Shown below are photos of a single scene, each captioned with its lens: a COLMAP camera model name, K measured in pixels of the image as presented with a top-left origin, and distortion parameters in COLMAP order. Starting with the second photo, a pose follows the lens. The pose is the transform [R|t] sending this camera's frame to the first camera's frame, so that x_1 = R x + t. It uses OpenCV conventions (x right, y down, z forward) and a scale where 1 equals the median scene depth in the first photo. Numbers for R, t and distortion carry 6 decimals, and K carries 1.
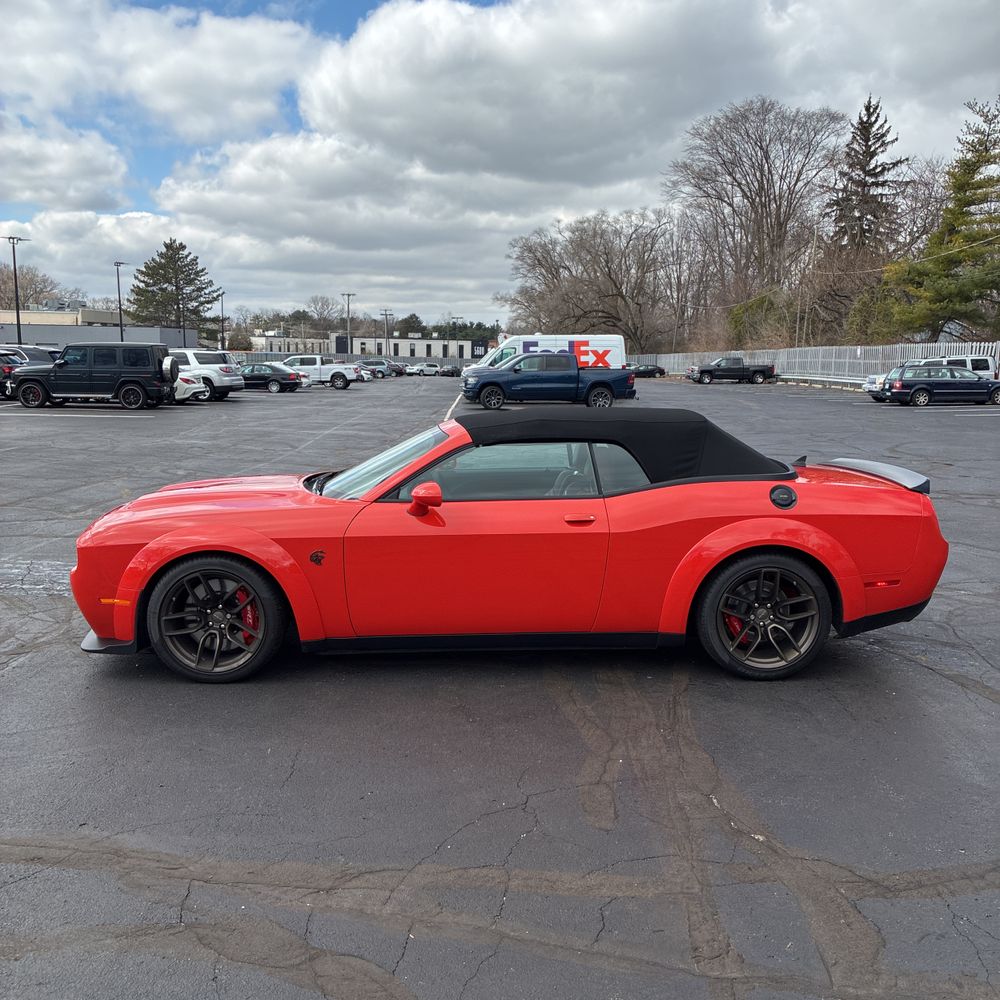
lens RADIAL K [[1006.9, 0, 505.8], [0, 1006.9, 506.8], [0, 0, 1]] dist [0.025779, 0.000000]
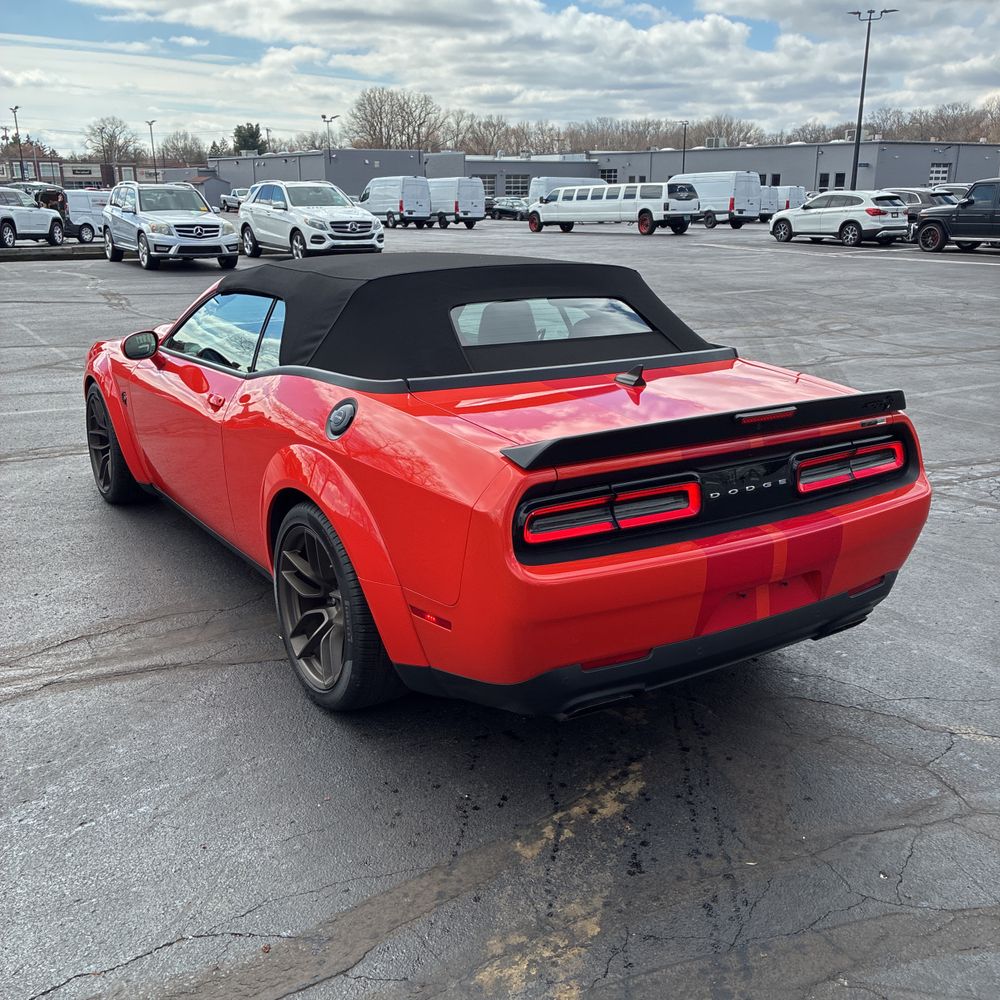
lens RADIAL K [[1006.9, 0, 490.7], [0, 1006.9, 502.0], [0, 0, 1]] dist [0.025779, 0.000000]
pose [[0.522791, 0.235186, -0.819376, 0.088254], [-0.115729, 0.971871, 0.205117, -0.010000], [0.844569, -0.012408, 0.535303, 0.083444]]
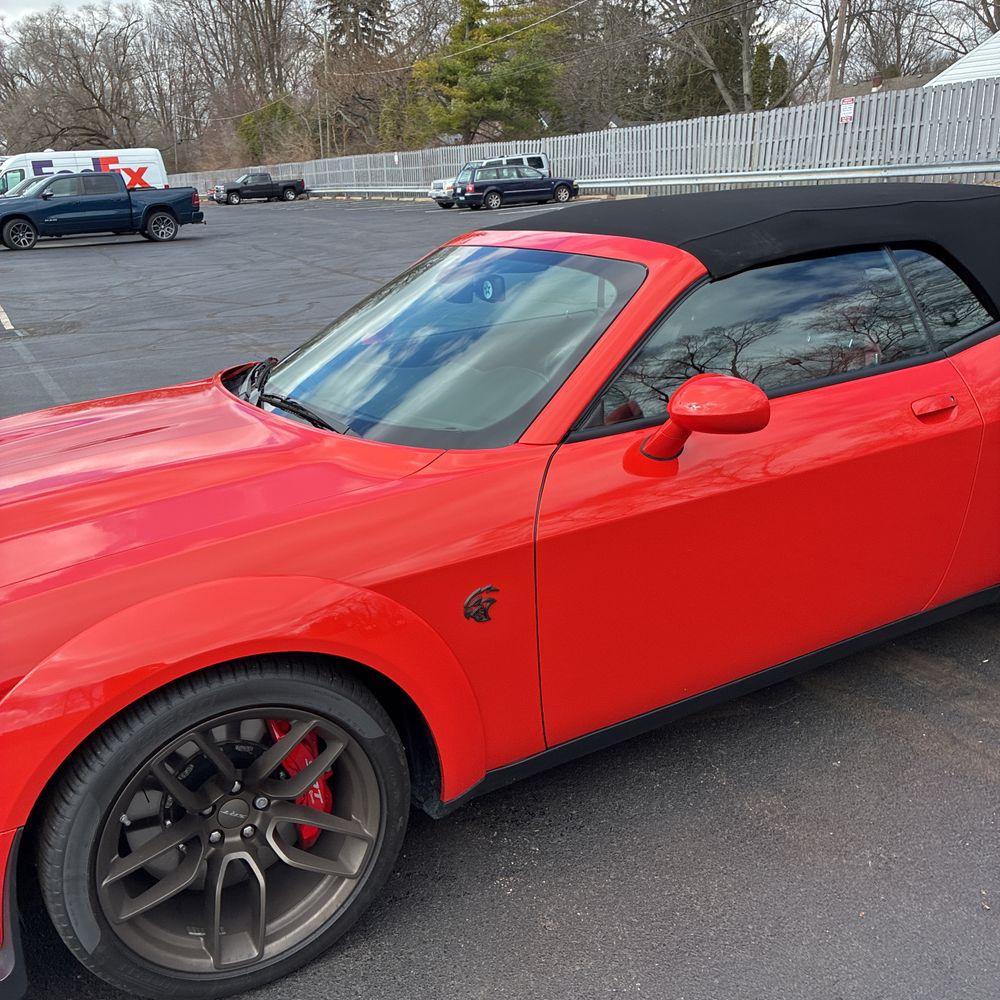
lens RADIAL K [[1006.9, 0, 493.9], [0, 1006.9, 495.8], [0, 0, 1]] dist [0.025779, 0.000000]
pose [[0.888616, -0.192341, 0.416374, -0.036601], [0.124150, 0.974800, 0.185342, -0.007018], [-0.441530, -0.113005, 0.890102, 0.069899]]
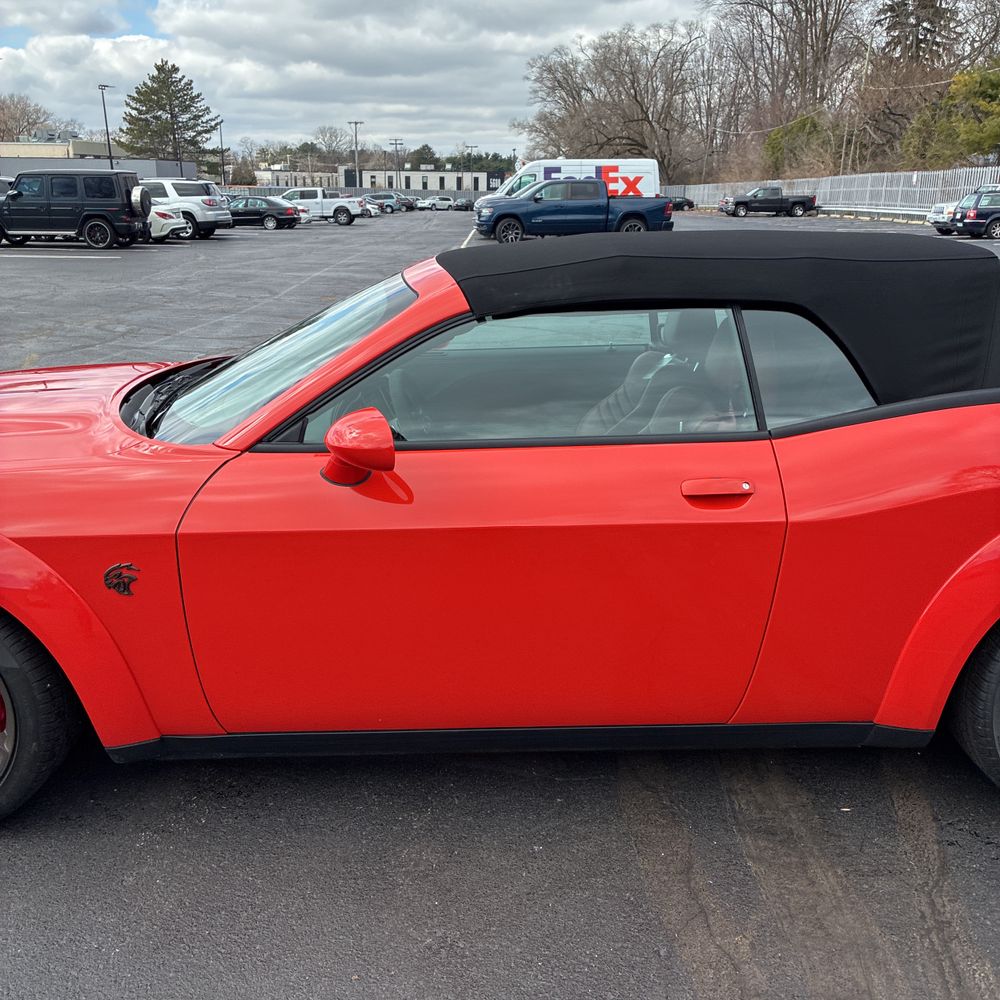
lens RADIAL K [[1006.9, 0, 506.5], [0, 1006.9, 499.4], [0, 0, 1]] dist [0.025779, 0.000000]
pose [[0.999847, -0.002475, -0.017327, -0.001055], [0.005006, 0.989032, 0.147615, -0.005290], [0.016772, -0.147679, 0.988893, 0.061319]]
